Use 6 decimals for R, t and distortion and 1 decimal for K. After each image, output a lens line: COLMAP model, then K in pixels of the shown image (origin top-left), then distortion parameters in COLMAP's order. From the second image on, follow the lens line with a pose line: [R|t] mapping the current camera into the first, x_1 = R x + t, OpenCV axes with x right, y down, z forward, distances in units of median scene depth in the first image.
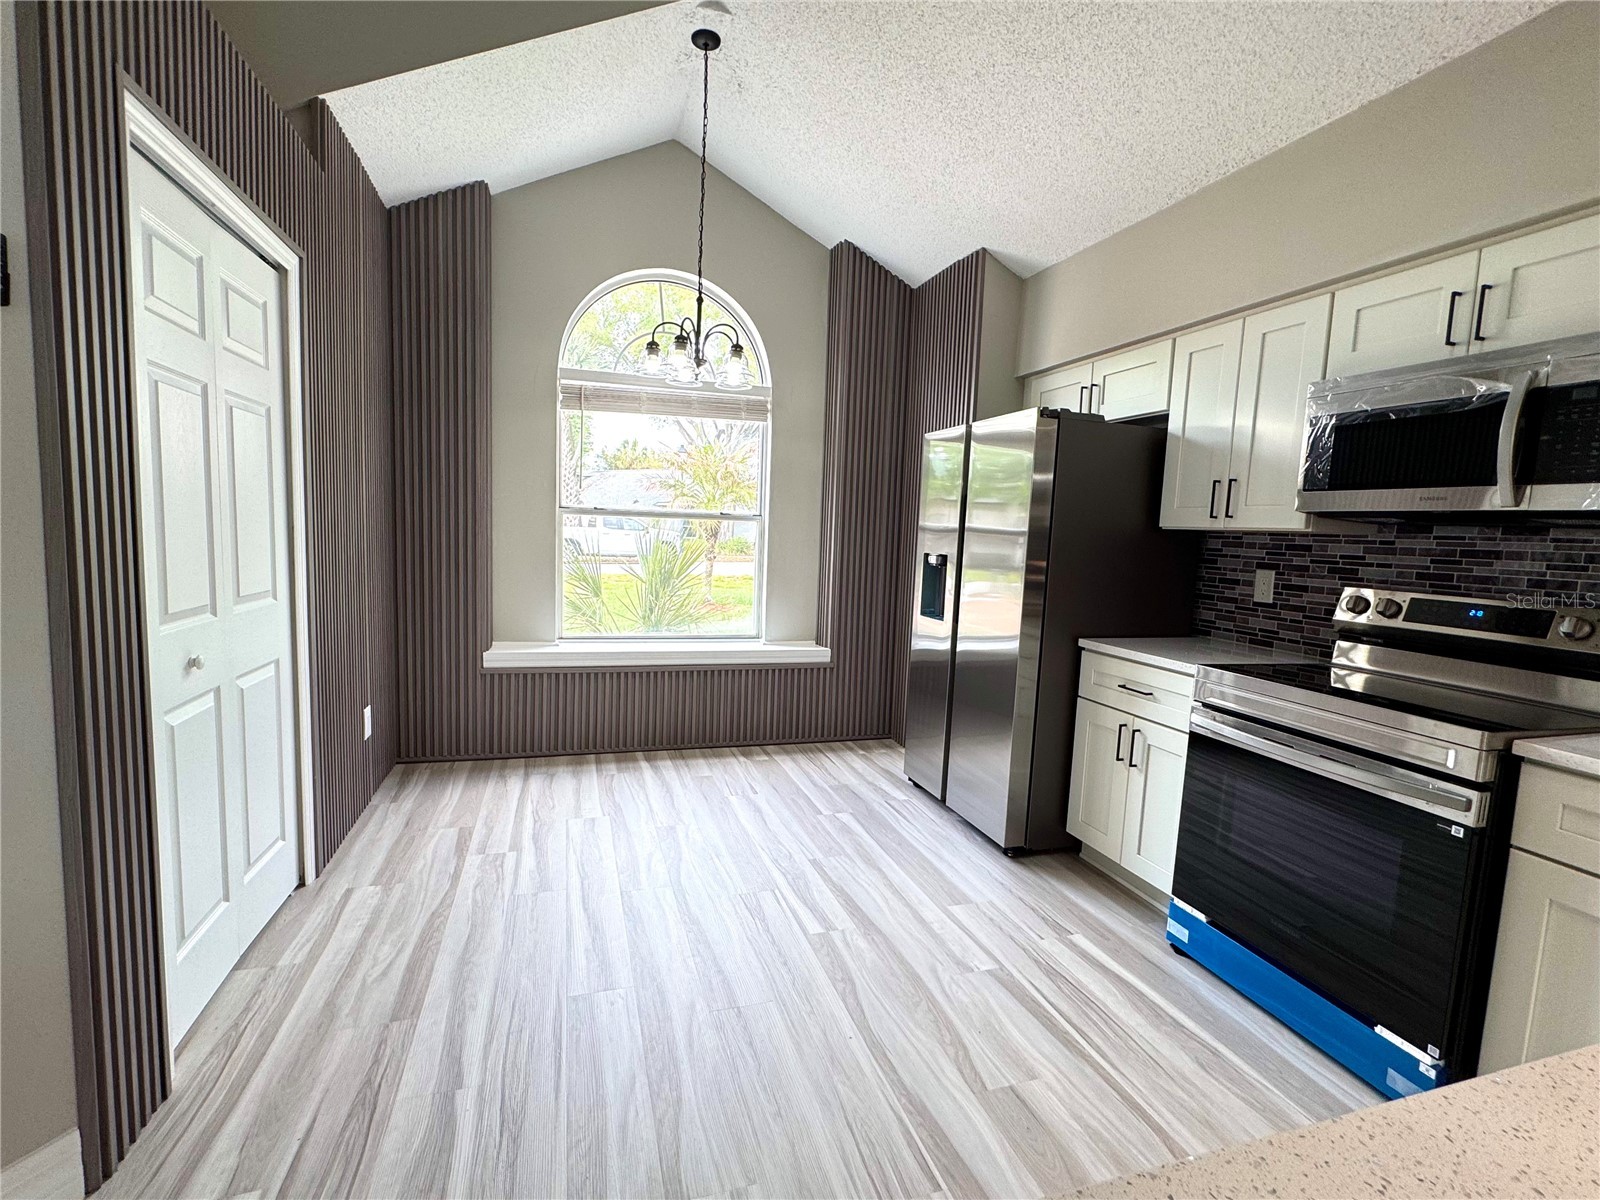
lens RADIAL K [[723.3, 0, 793.2], [0, 723.3, 597.2], [0, 0, 1]] dist [-0.004357, -0.002588]
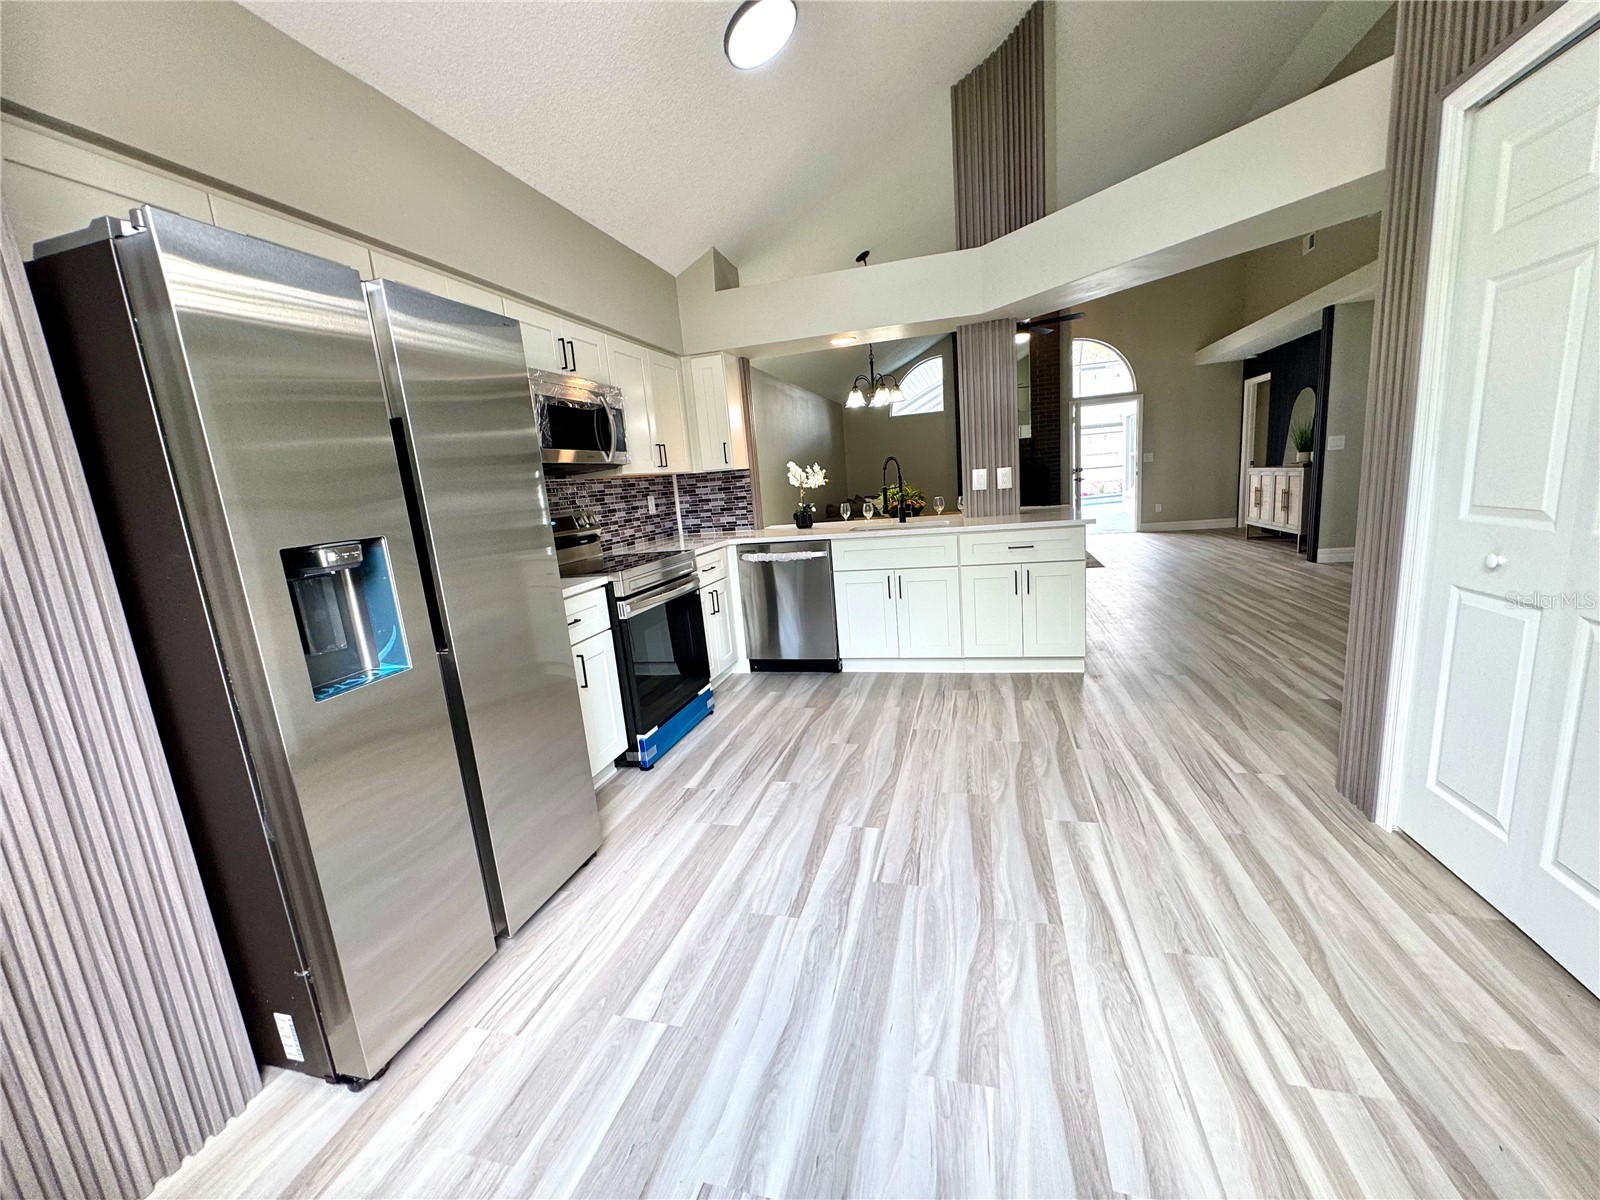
lens RADIAL K [[641.9, 0, 795.4], [0, 641.9, 597.5], [0, 0, 1]] dist [0.000773, -0.000453]
pose [[-0.839360, -0.070739, 0.538953, -0.348926], [0.098653, 0.955206, 0.279015, -0.152595], [-0.534549, 0.287363, -0.794783, 1.623029]]
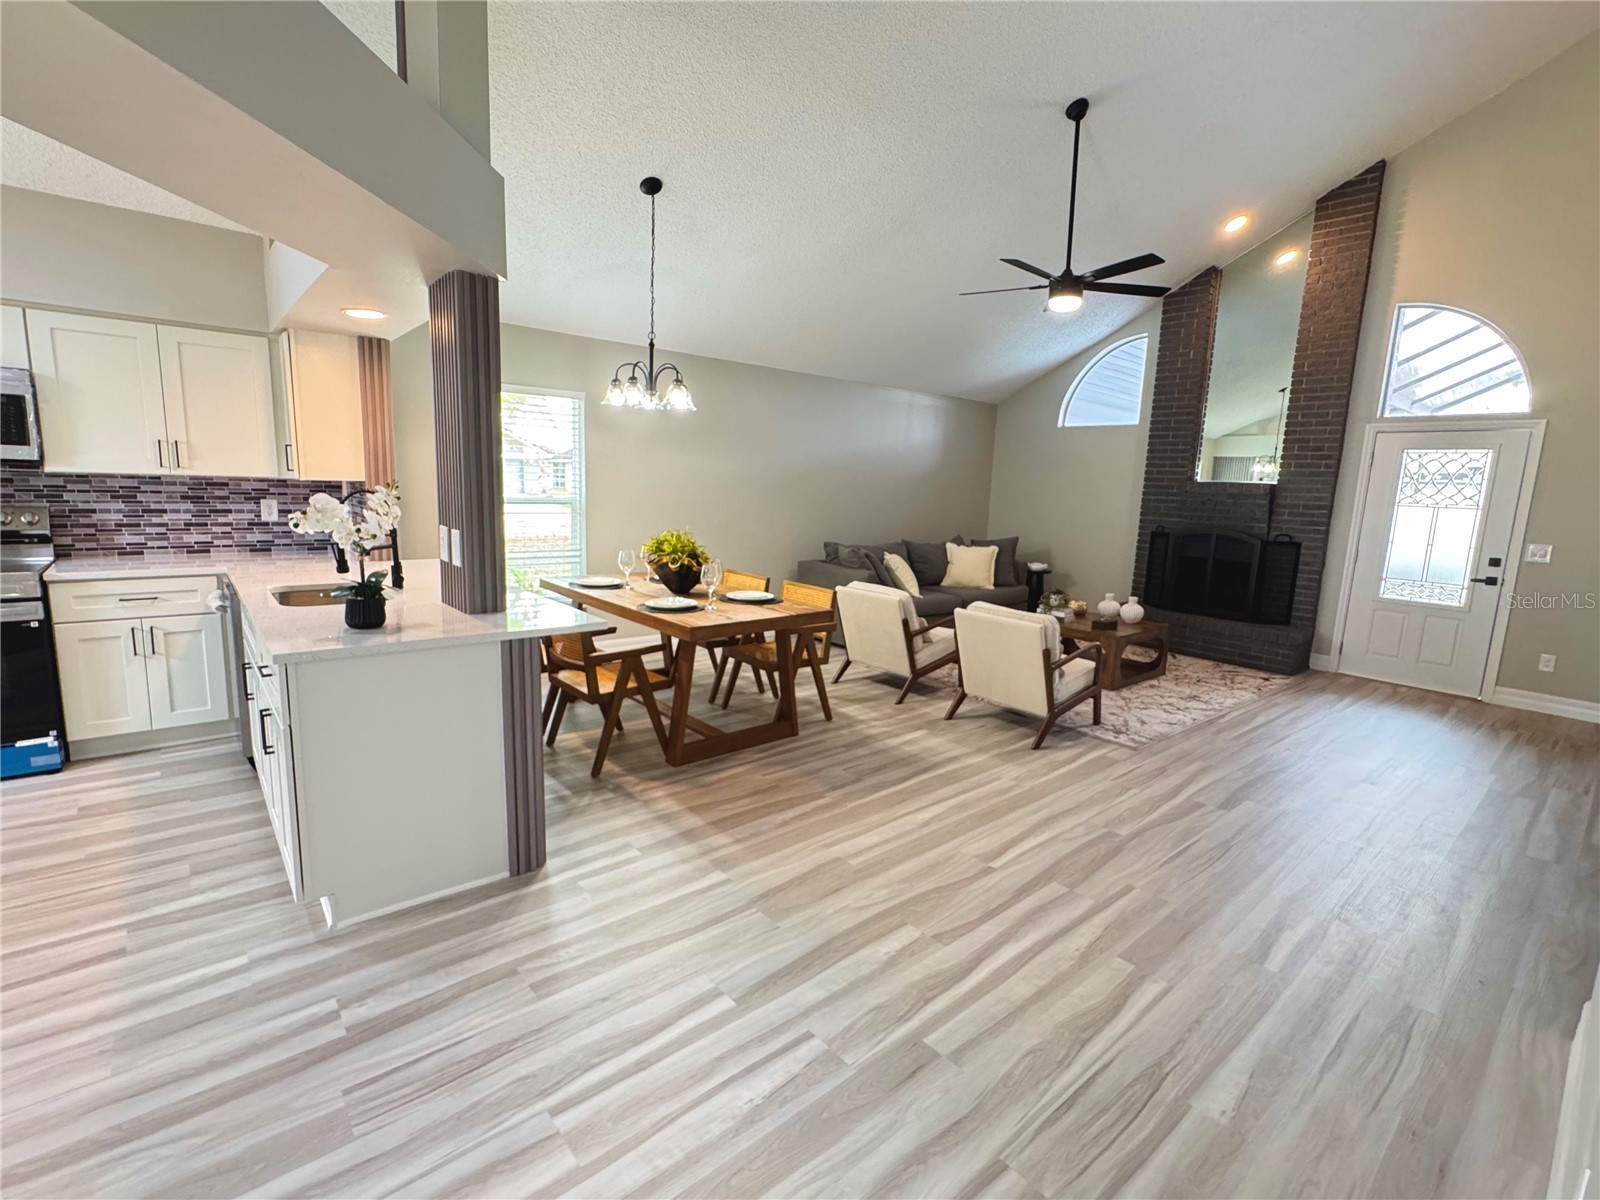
lens RADIAL K [[723.3, 0, 796.9], [0, 723.3, 602.5], [0, 0, 1]] dist [-0.004357, -0.002588]
pose [[-0.393241, -0.204859, 0.896323, -1.074930], [0.030193, 0.971459, 0.235279, -0.089532], [-0.918939, 0.119584, -0.375832, -0.137212]]
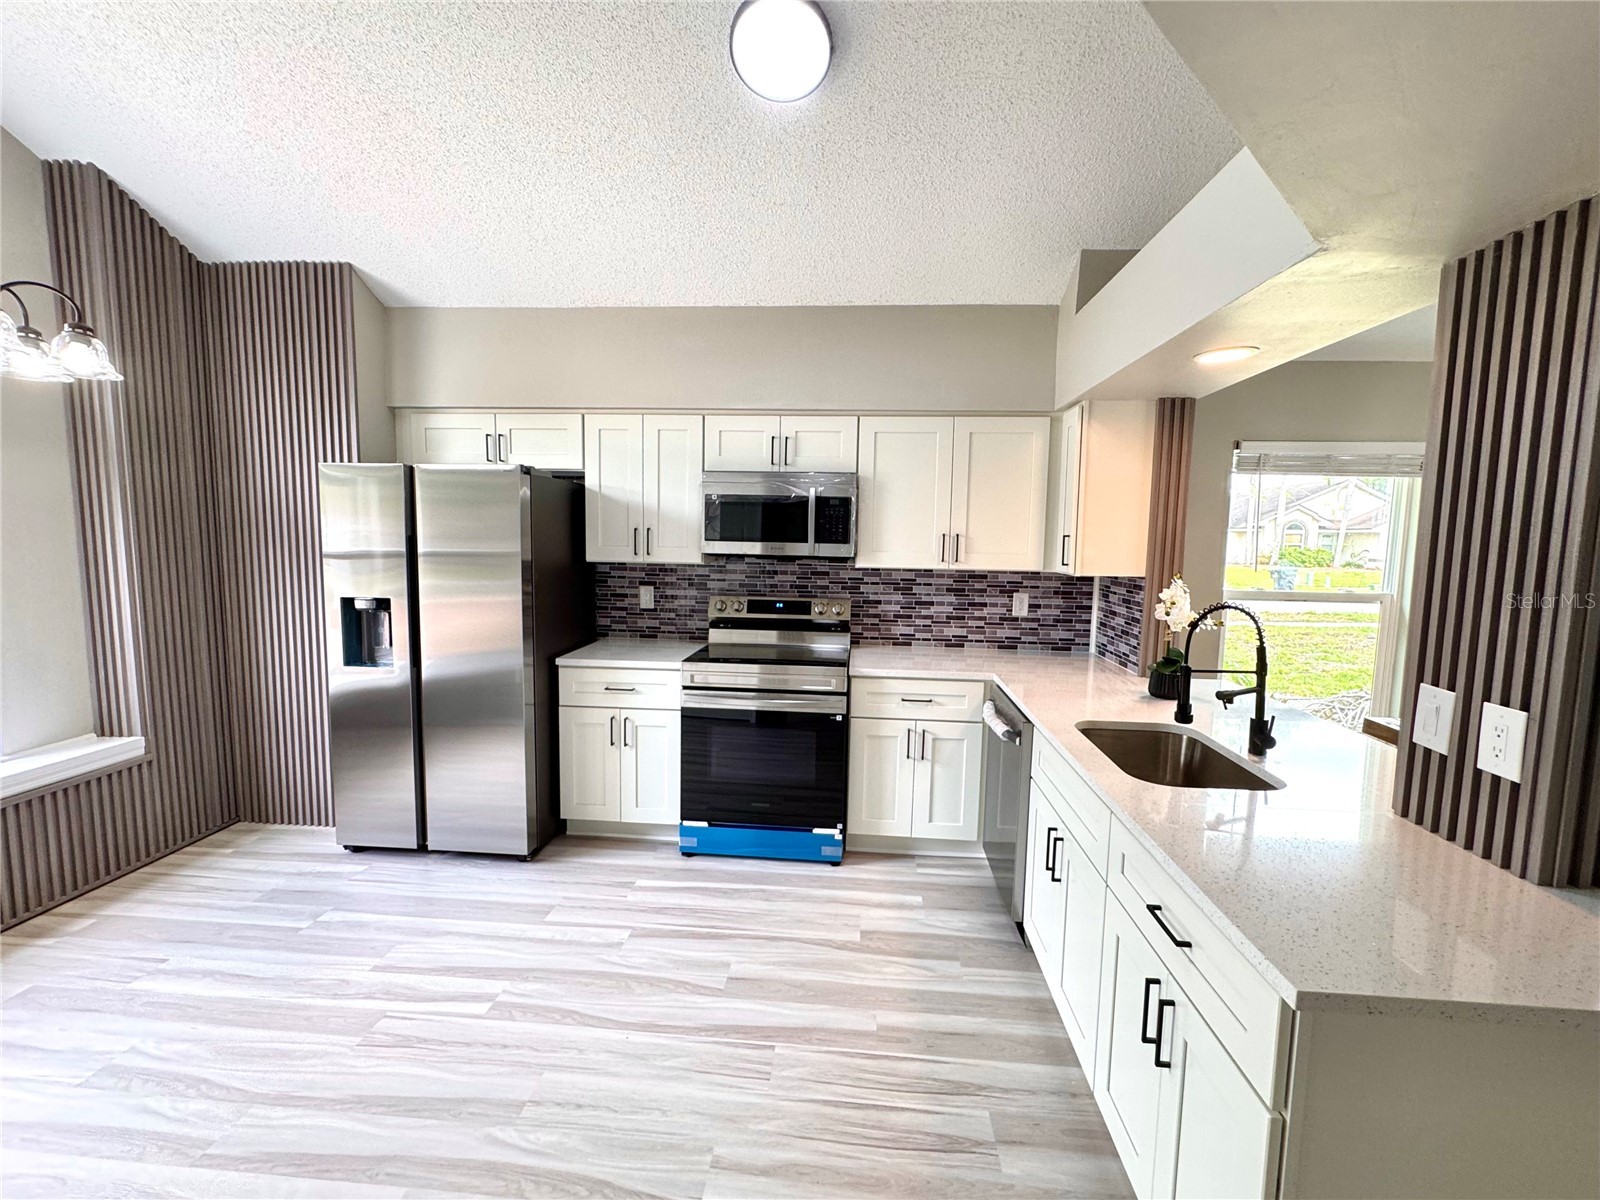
lens RADIAL K [[686.2, 0, 804.3], [0, 686.2, 597.2], [0, 0, 1]] dist [-0.001673, -0.000507]
pose [[0.372674, -0.121156, 0.920019, -0.555482], [0.083894, 0.991779, 0.096623, -0.136477], [-0.924162, 0.041175, 0.379775, 0.207340]]
